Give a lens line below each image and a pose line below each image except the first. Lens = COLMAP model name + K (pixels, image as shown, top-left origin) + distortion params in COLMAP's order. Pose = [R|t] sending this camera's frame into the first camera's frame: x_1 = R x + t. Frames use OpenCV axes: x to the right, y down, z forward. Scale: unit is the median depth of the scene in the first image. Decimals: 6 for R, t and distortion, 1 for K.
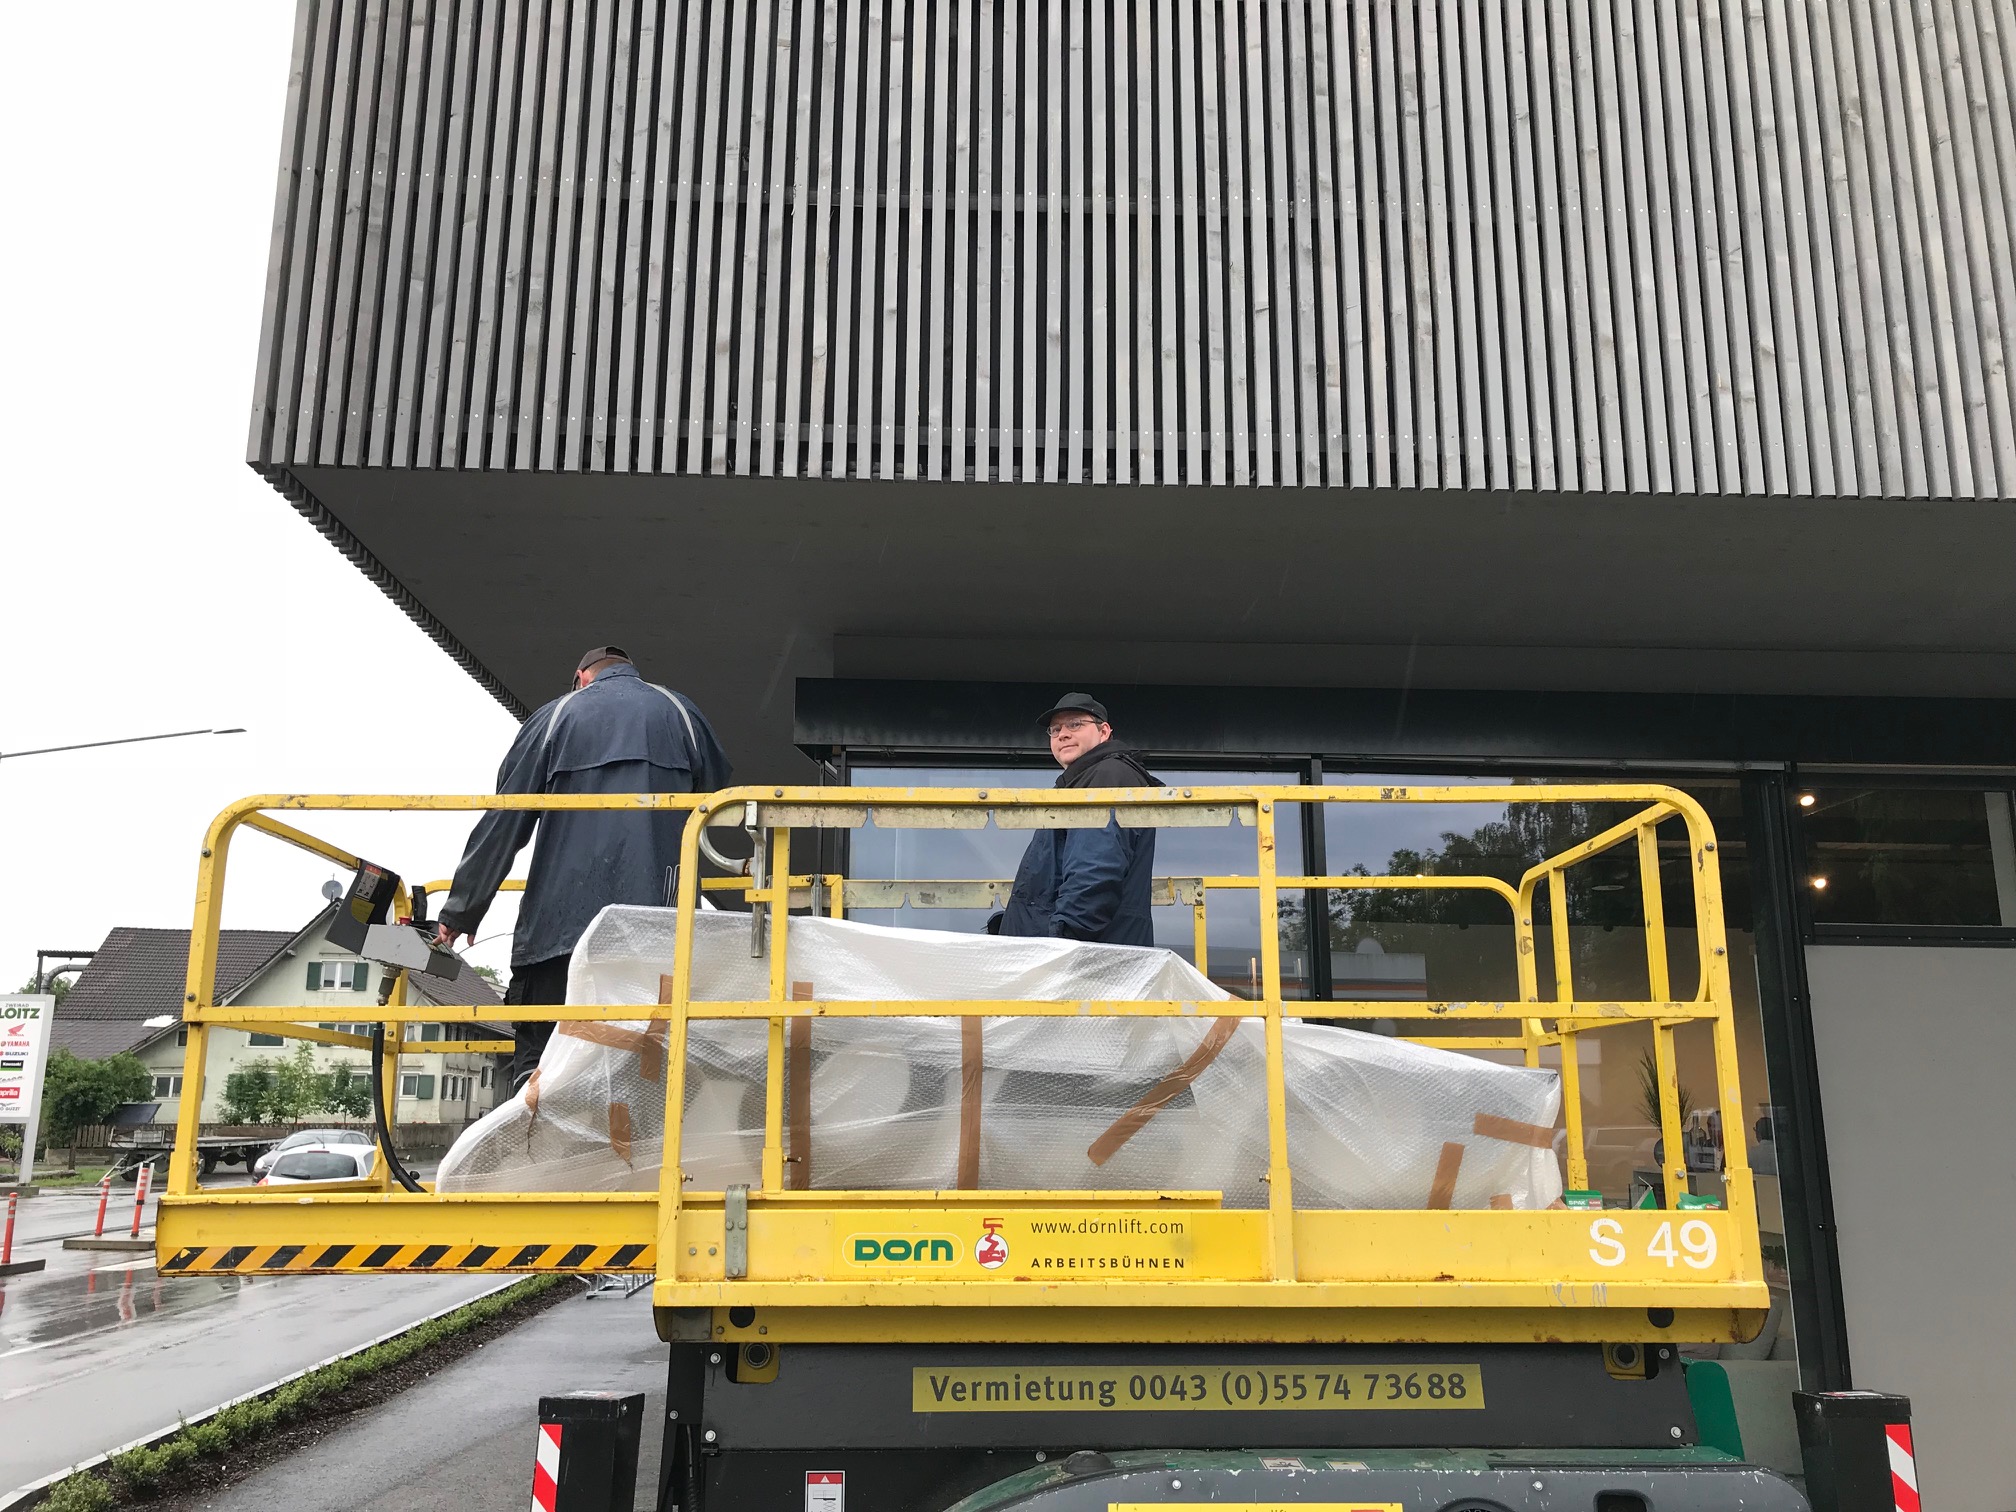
lens RADIAL K [[1647.5, 0, 1006.4], [0, 1647.5, 750.2], [0, 0, 1]] dist [0.001573, -0.002011]
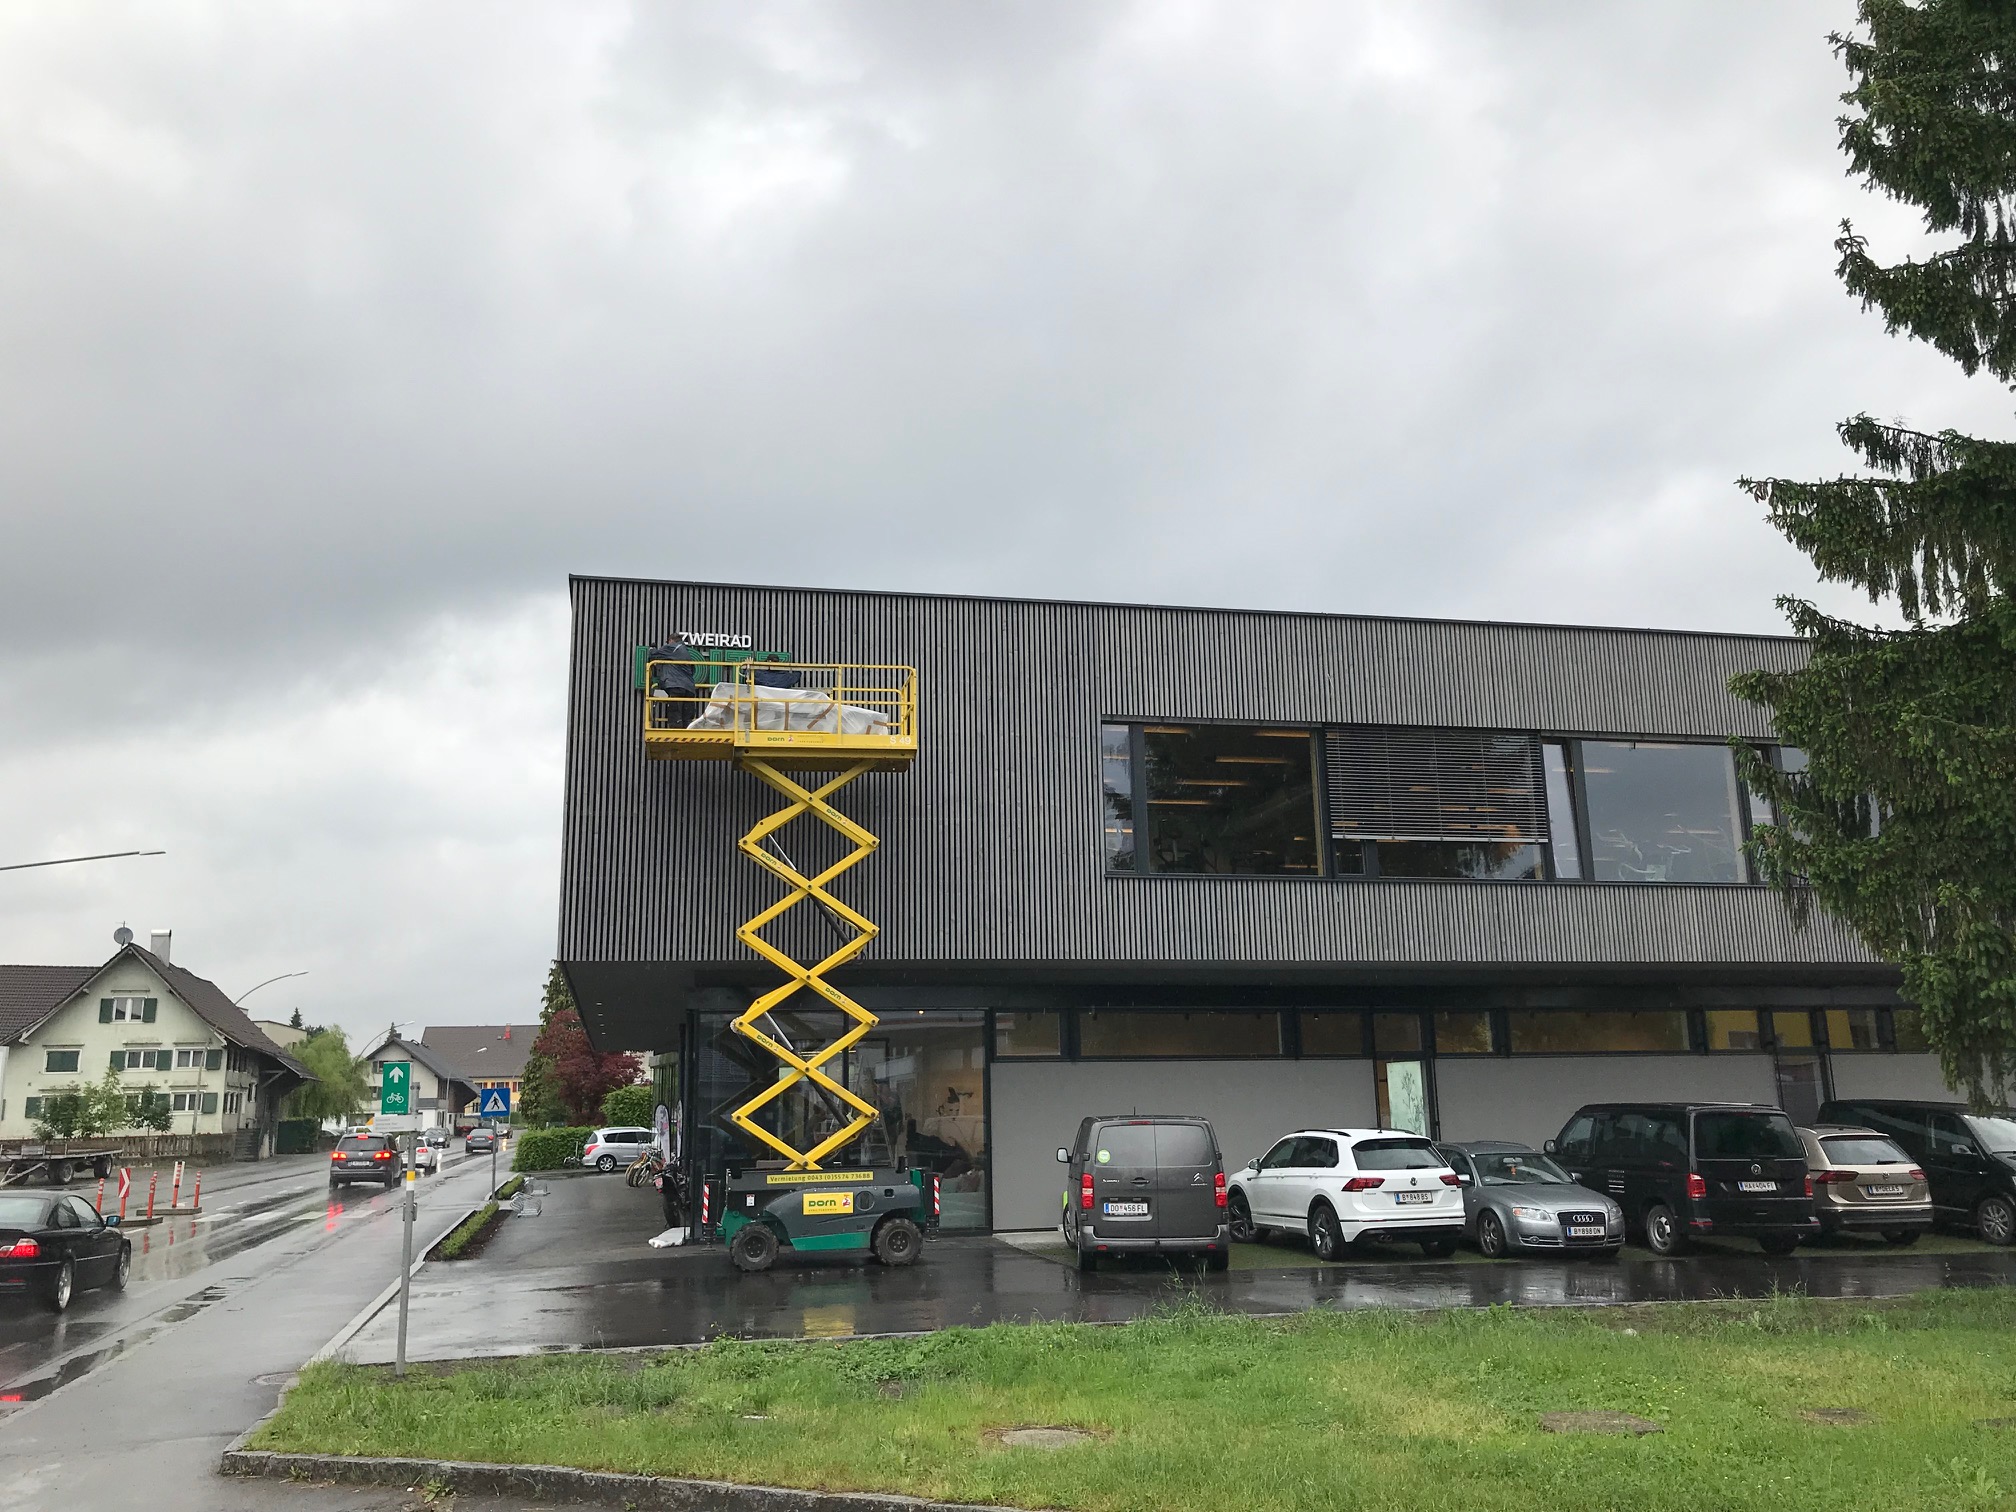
lens RADIAL K [[1647.5, 0, 1006.7], [0, 1647.5, 760.4], [0, 0, 1]] dist [0.001573, -0.002011]
pose [[0.982679, 0.028811, 0.183063, -0.305211], [-0.014725, 0.996857, -0.077842, 0.775954], [-0.184730, 0.073798, 0.980015, -4.602991]]
